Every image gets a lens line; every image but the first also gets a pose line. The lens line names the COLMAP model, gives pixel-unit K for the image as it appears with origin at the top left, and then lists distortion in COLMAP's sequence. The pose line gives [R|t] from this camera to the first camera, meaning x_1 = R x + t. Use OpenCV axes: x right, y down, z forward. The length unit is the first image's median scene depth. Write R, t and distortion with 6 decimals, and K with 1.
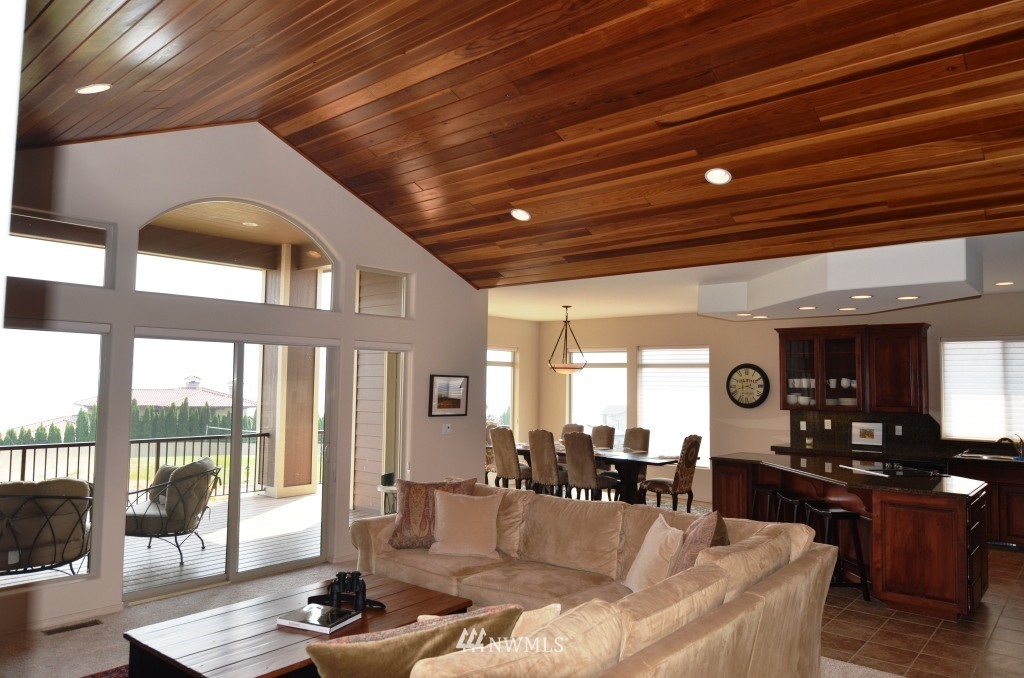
lens RADIAL K [[677.2, 0, 512.0], [0, 677.2, 339.0], [0, 0, 1]] dist [0.024873, -0.029254]
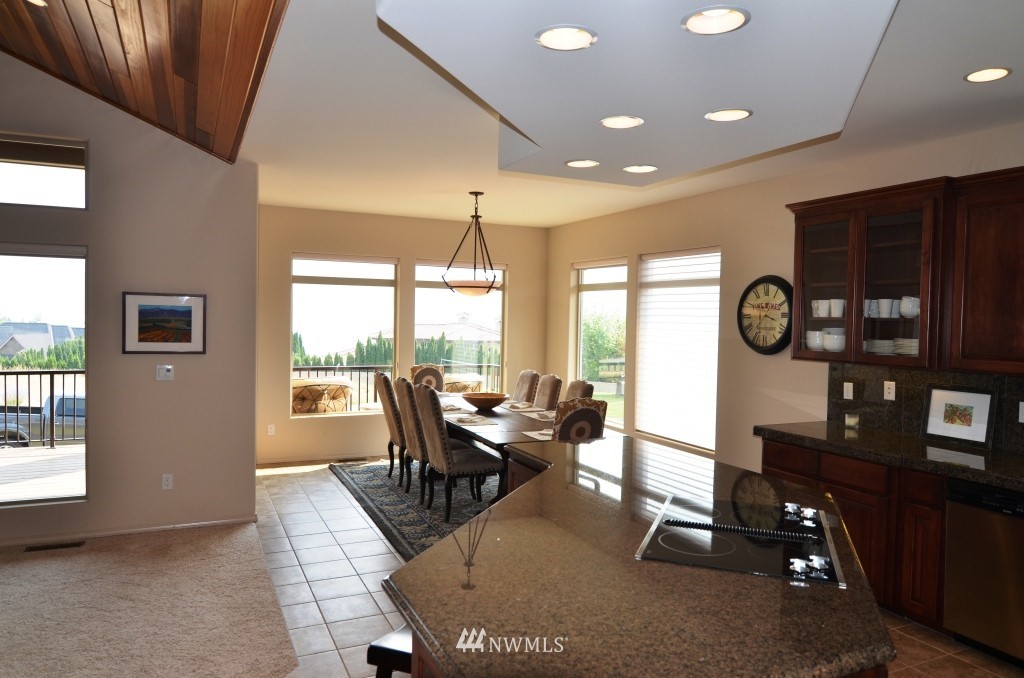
lens RADIAL K [[677.2, 0, 512.0], [0, 677.2, 339.0], [0, 0, 1]] dist [0.024873, -0.029254]
pose [[0.912579, 0.018903, -0.408463, 0.390383], [0.018324, 0.996037, 0.087035, 0.036373], [0.408489, -0.086911, 0.908616, 0.407240]]
